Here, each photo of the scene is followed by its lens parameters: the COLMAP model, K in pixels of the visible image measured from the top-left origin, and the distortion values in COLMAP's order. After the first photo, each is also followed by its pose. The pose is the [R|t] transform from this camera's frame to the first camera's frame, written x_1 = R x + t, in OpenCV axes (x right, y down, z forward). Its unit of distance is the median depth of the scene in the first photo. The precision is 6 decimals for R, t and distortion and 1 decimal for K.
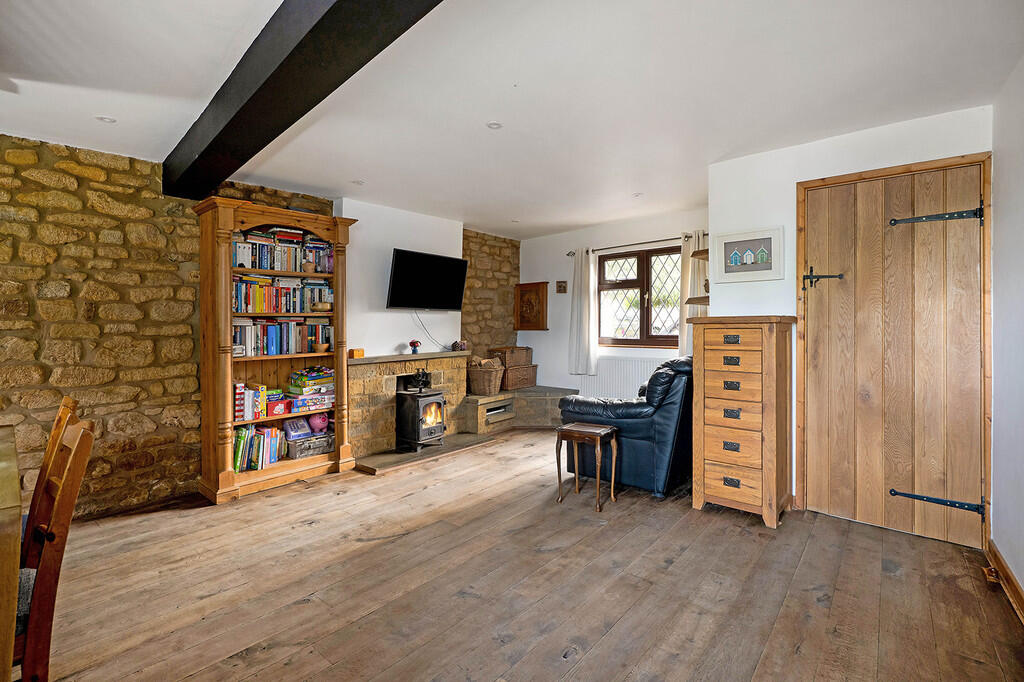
lens RADIAL K [[465.1, 0, 527.5], [0, 465.1, 351.1], [0, 0, 1]] dist [-0.011857, 0.003197]
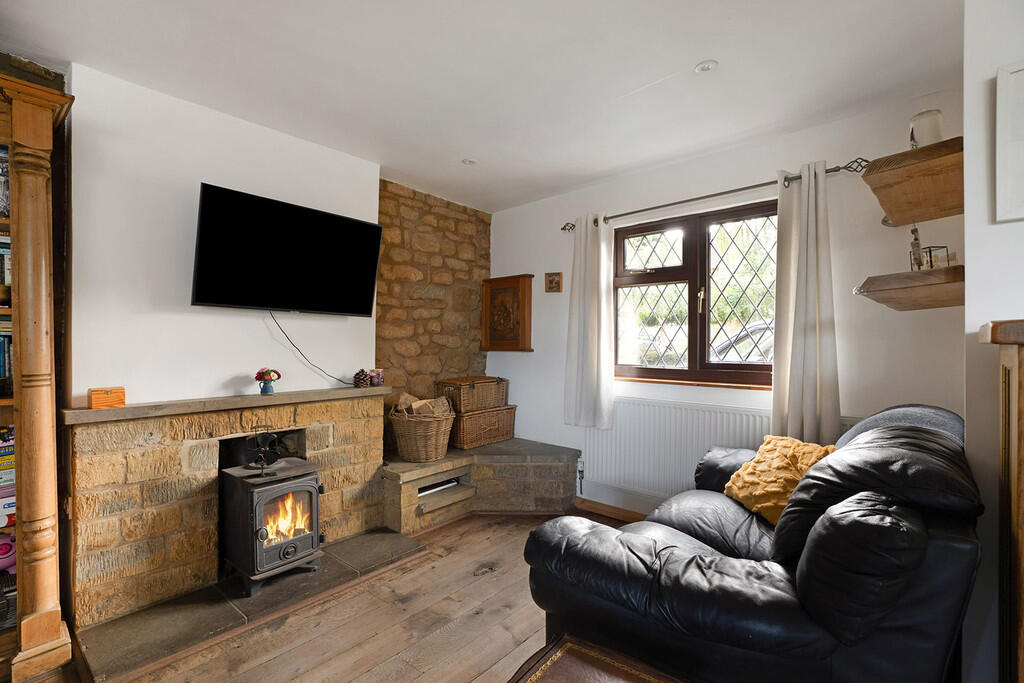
lens RADIAL K [[465.1, 0, 507.8], [0, 465.1, 343.2], [0, 0, 1]] dist [-0.011857, 0.003197]
pose [[0.998934, 0.011416, -0.044725, 0.047947], [-0.014000, 0.998225, -0.057894, -0.023668], [0.043984, 0.058458, 0.997320, 0.446275]]
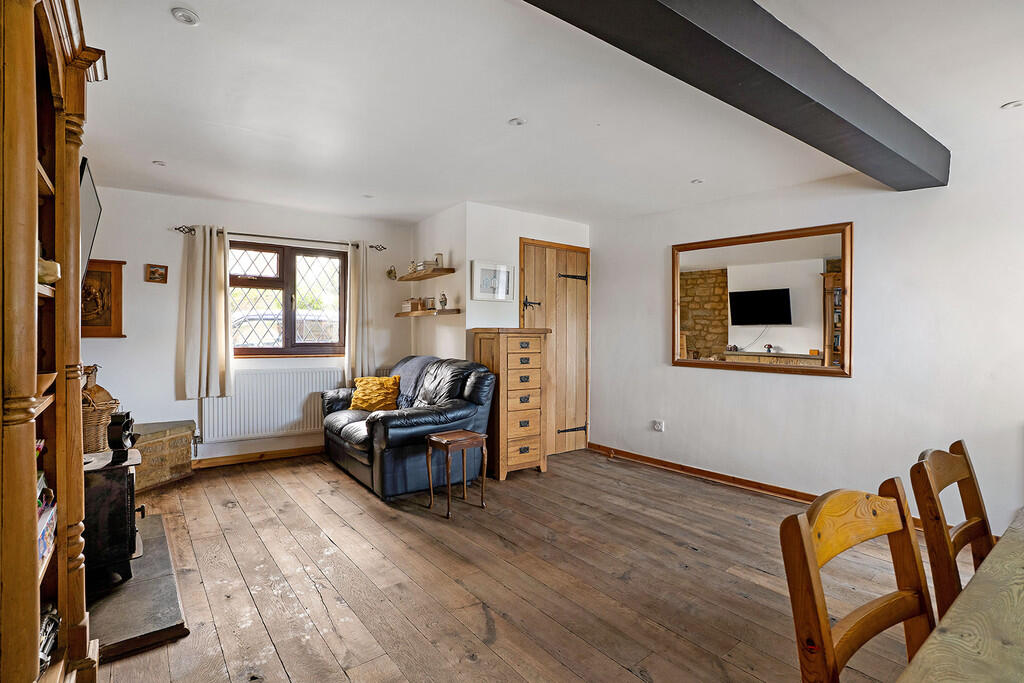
lens RADIAL K [[465.1, 0, 523.2], [0, 465.1, 350.2], [0, 0, 1]] dist [-0.011857, 0.003197]
pose [[0.248084, -0.026946, 0.968364, -0.507916], [0.044141, 0.998889, 0.016487, -0.017878], [-0.967732, 0.038654, 0.248998, 0.381177]]
